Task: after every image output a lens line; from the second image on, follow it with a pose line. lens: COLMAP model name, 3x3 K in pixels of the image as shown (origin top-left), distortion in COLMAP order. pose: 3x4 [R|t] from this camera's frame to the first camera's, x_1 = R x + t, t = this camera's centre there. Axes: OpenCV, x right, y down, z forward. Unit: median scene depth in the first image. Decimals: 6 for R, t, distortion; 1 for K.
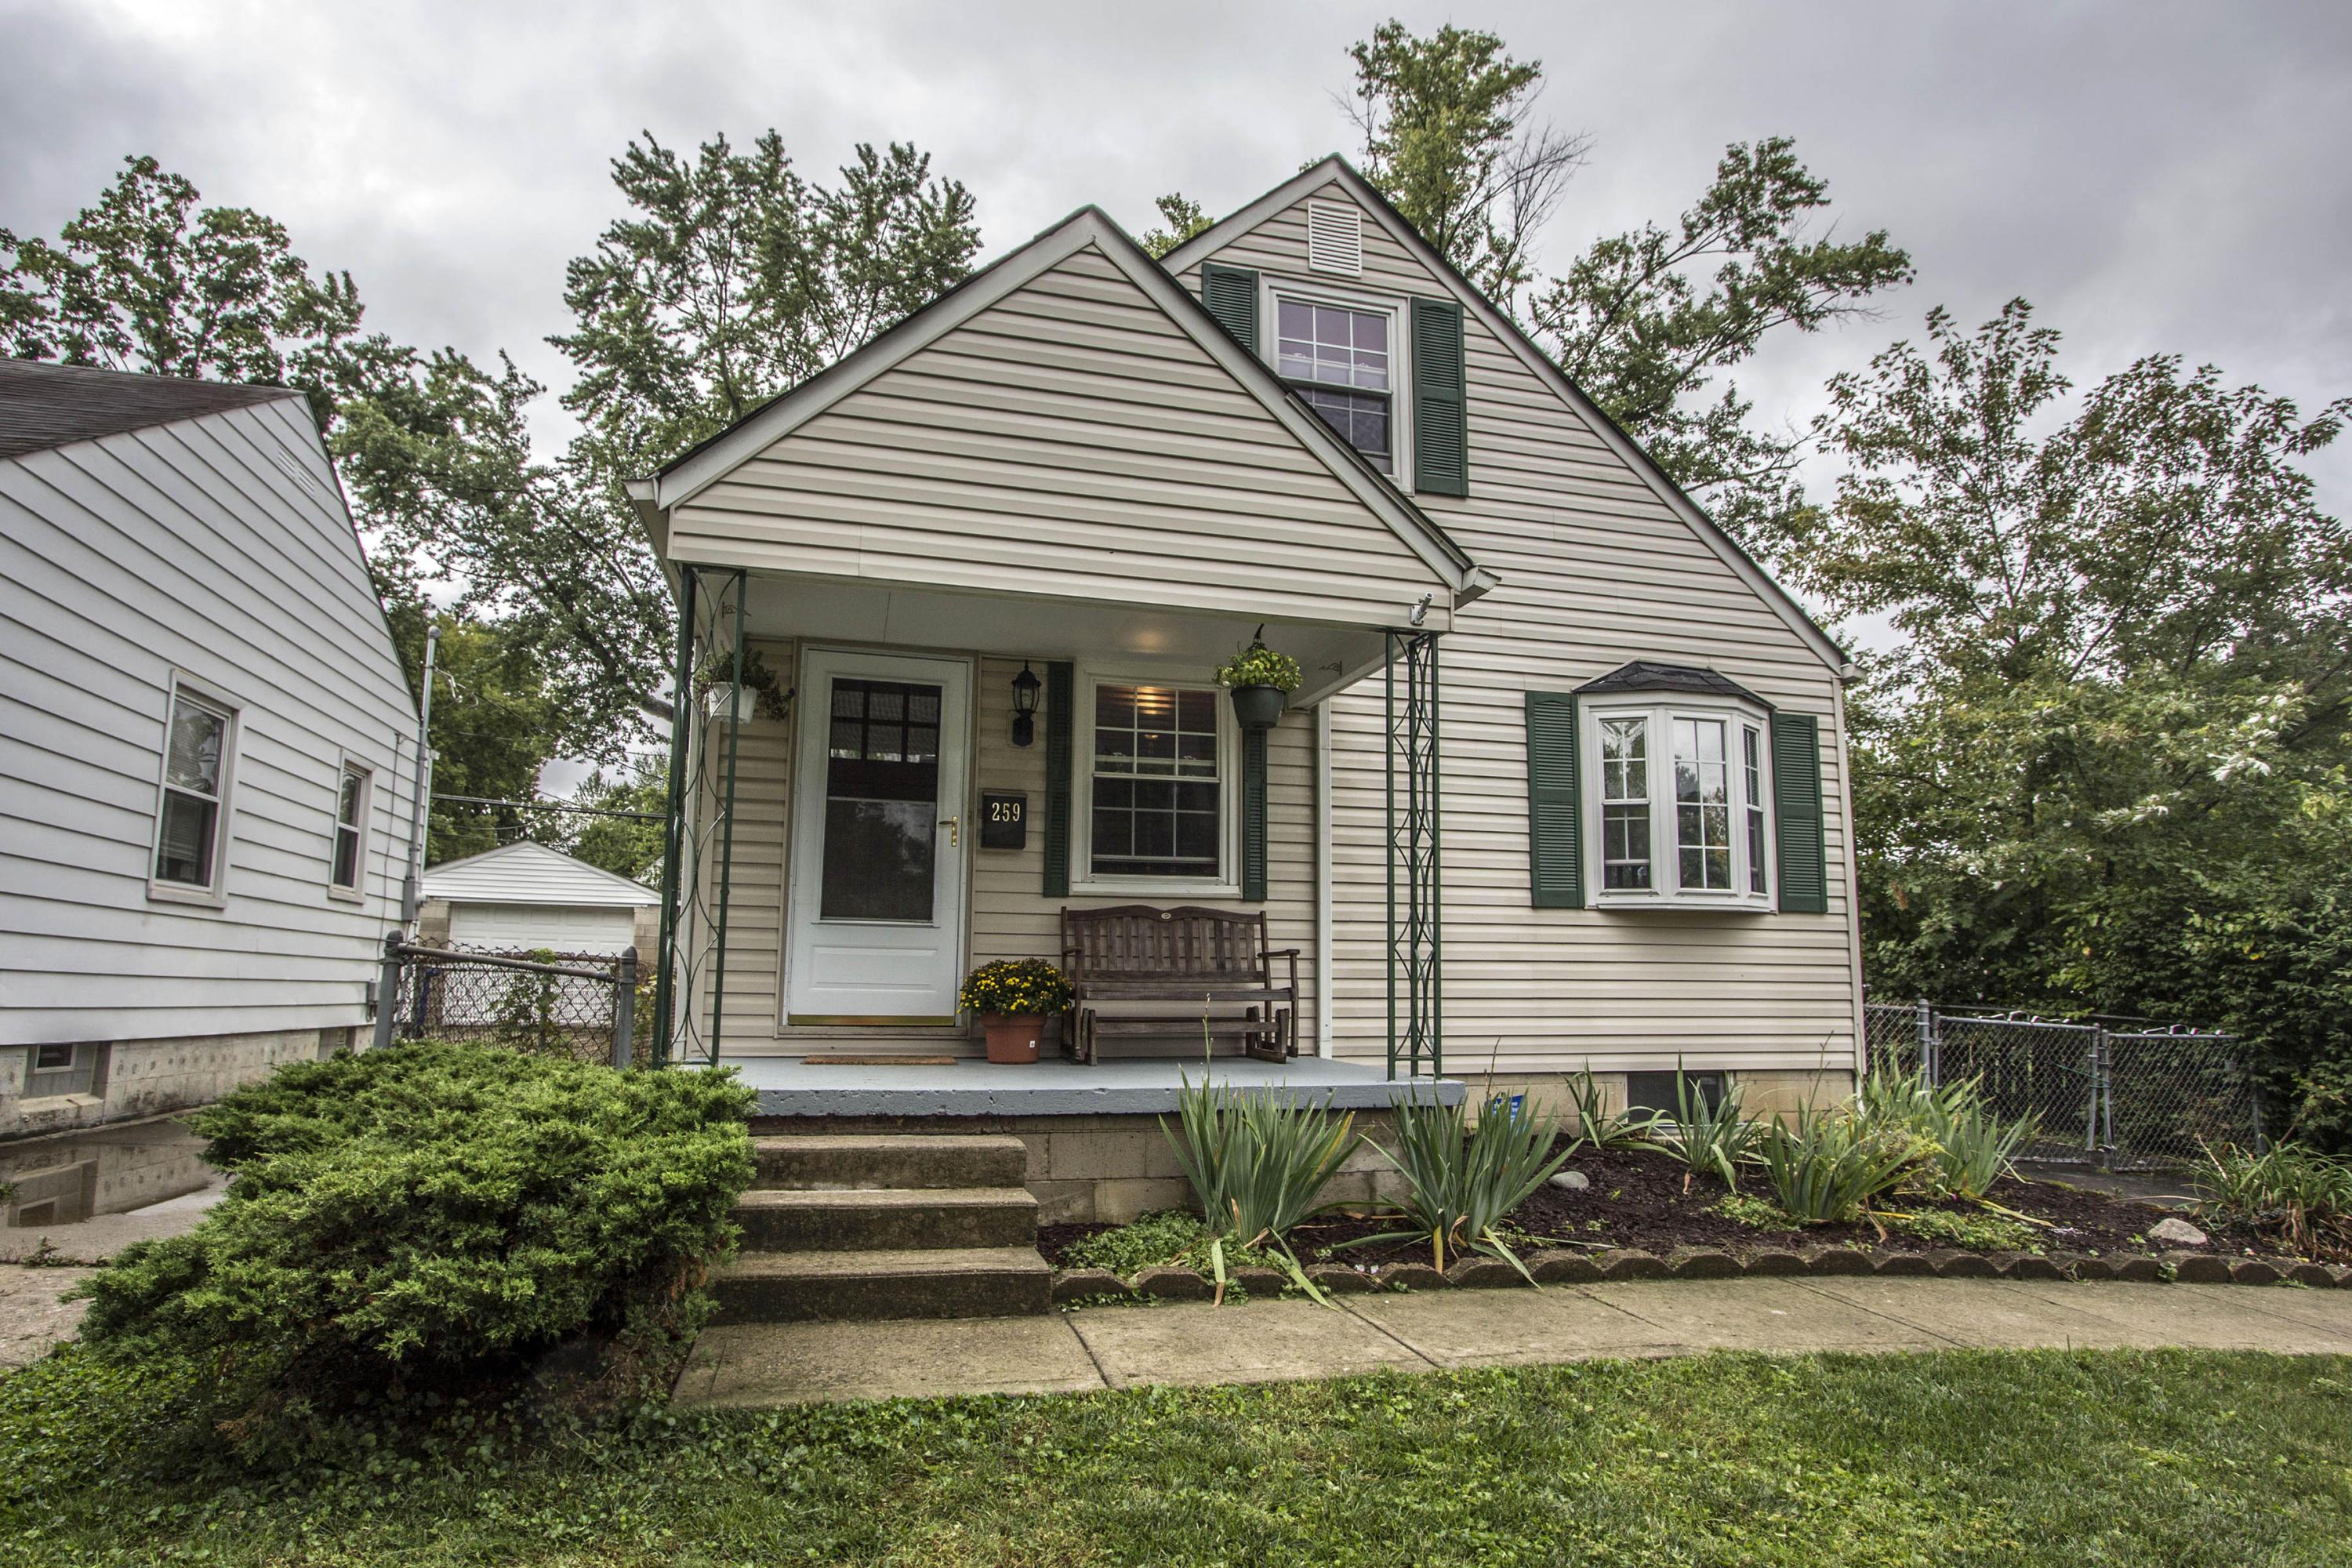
lens RADIAL K [[1323.0, 0, 1226.3], [0, 1323.0, 809.6], [0, 0, 1]] dist [-0.033355, -0.000411]
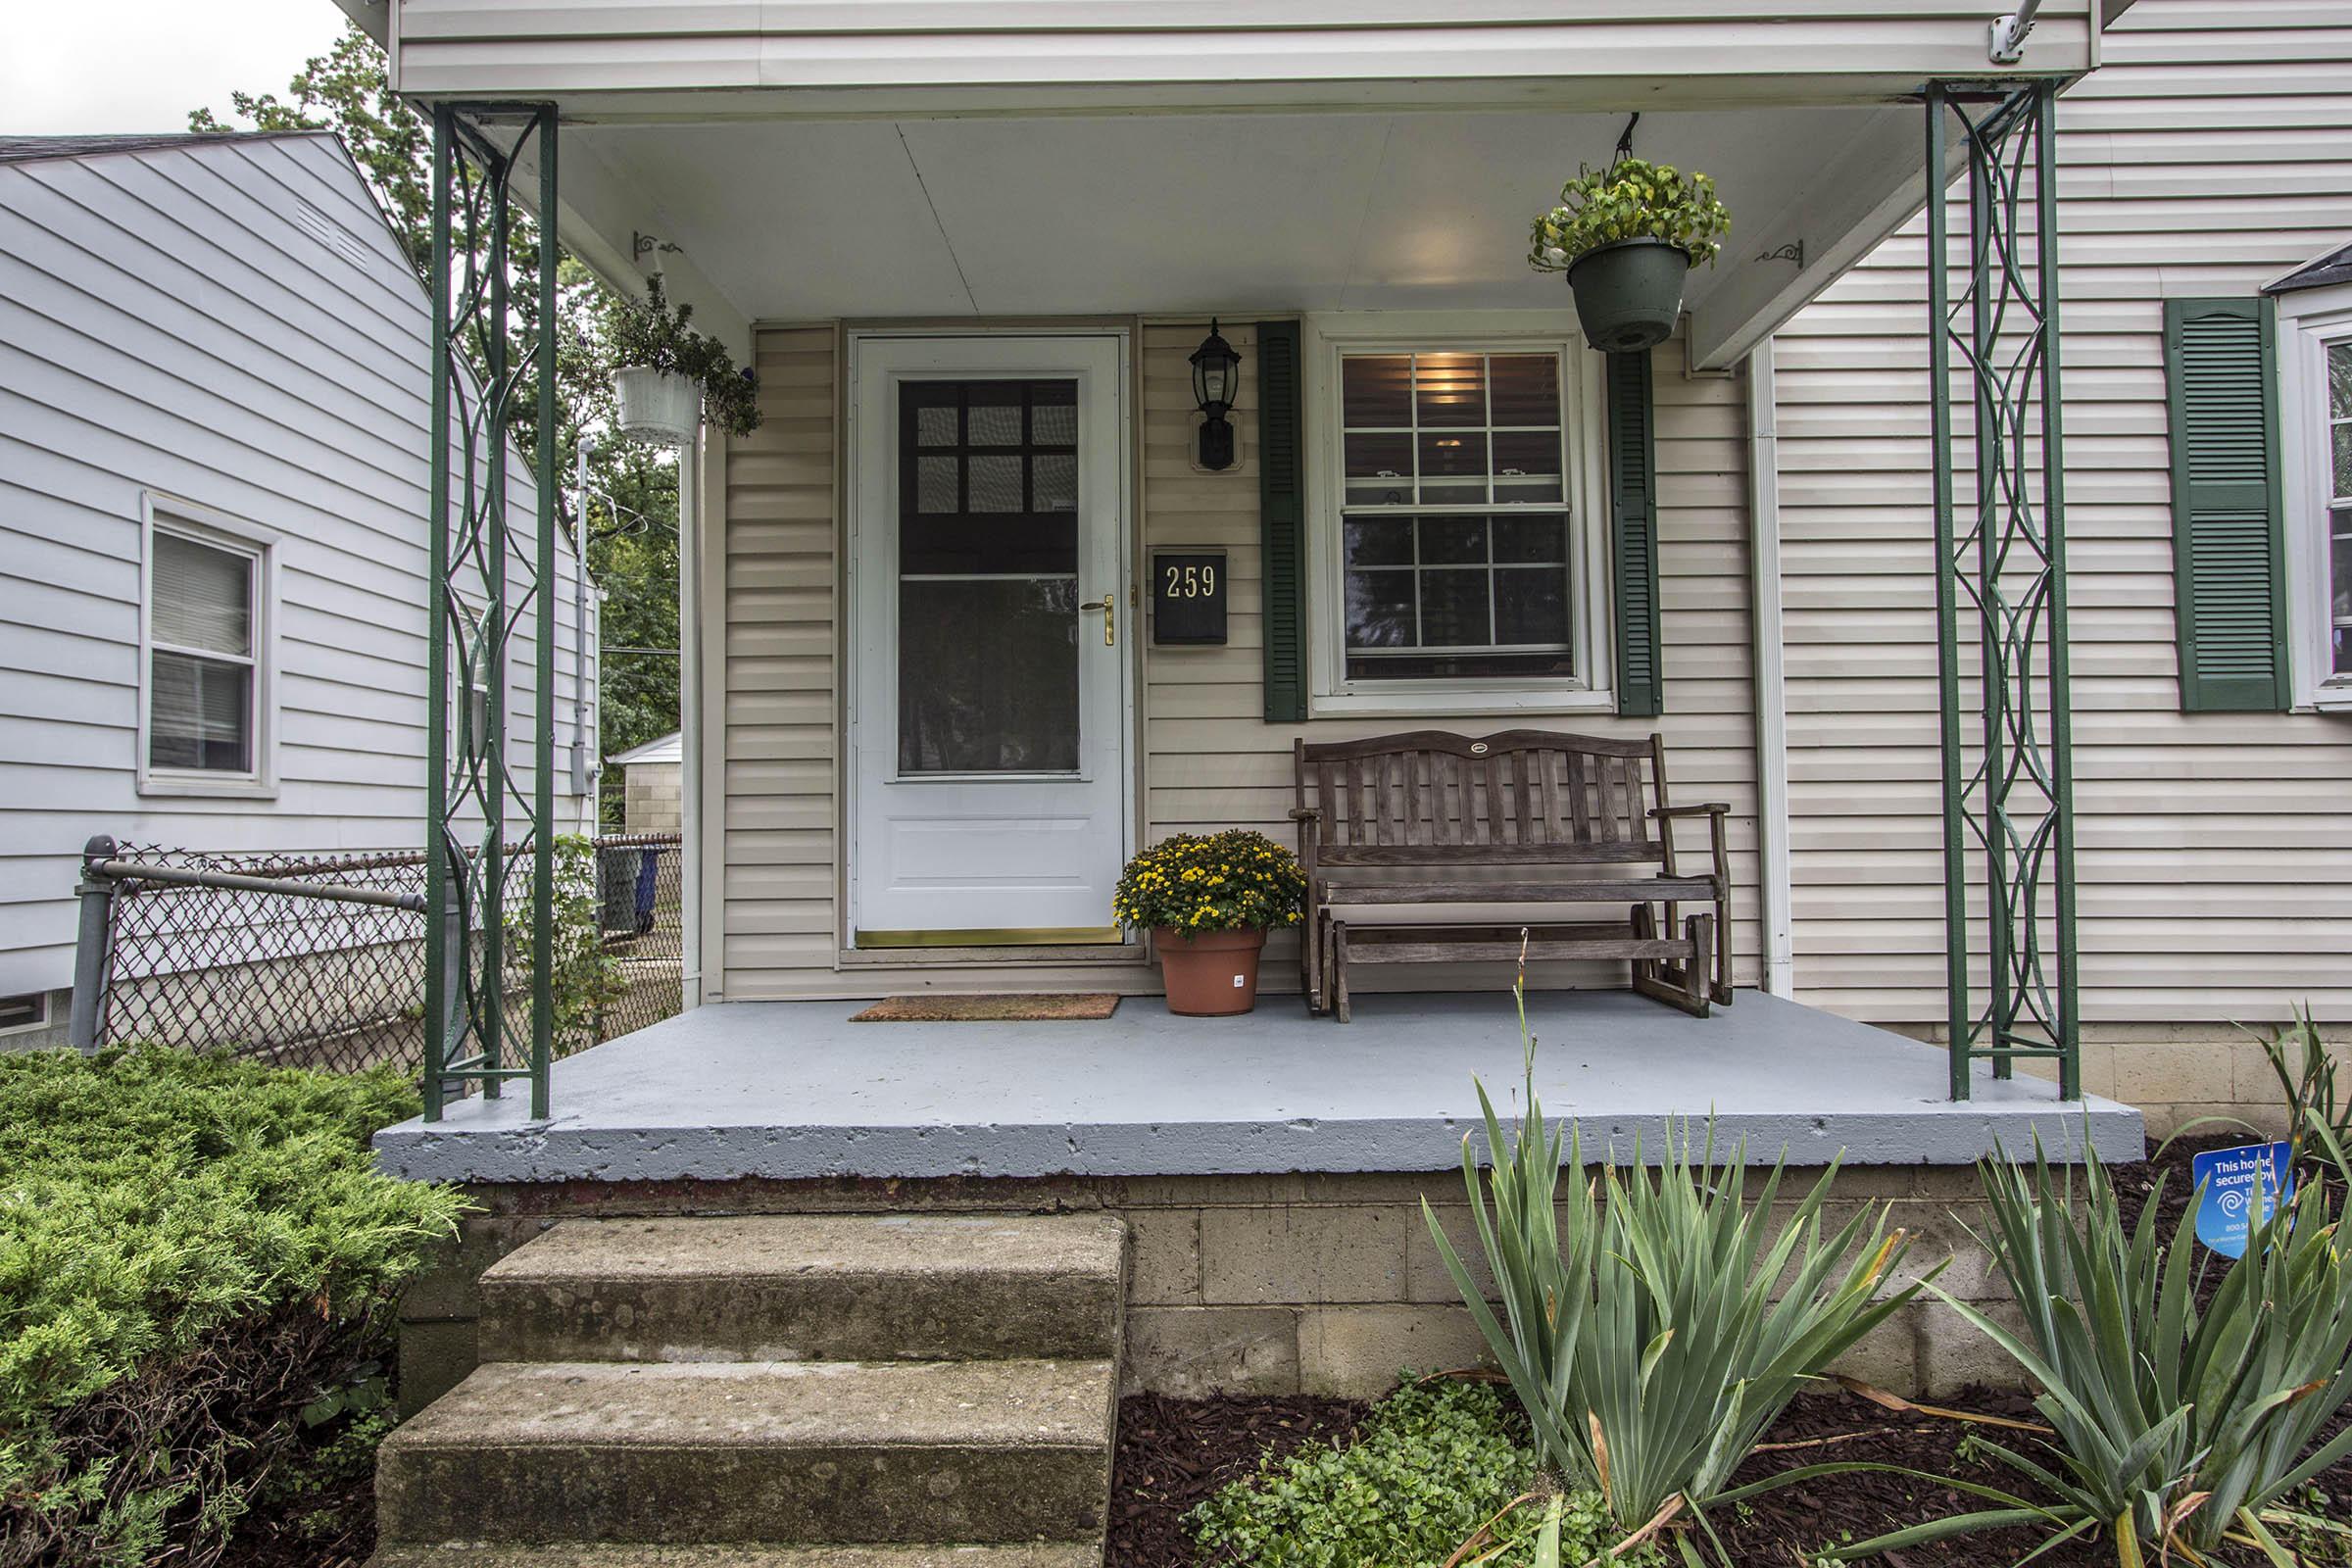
lens RADIAL K [[1420.1, 0, 1166.5], [0, 1420.1, 774.2], [0, 0, 1]] dist [-0.061345, 0.038192]
pose [[0.952244, -0.028833, -0.303975, 0.011502], [0.058496, 0.994318, 0.088932, 0.029108], [0.299684, -0.102467, 0.948520, 0.378641]]
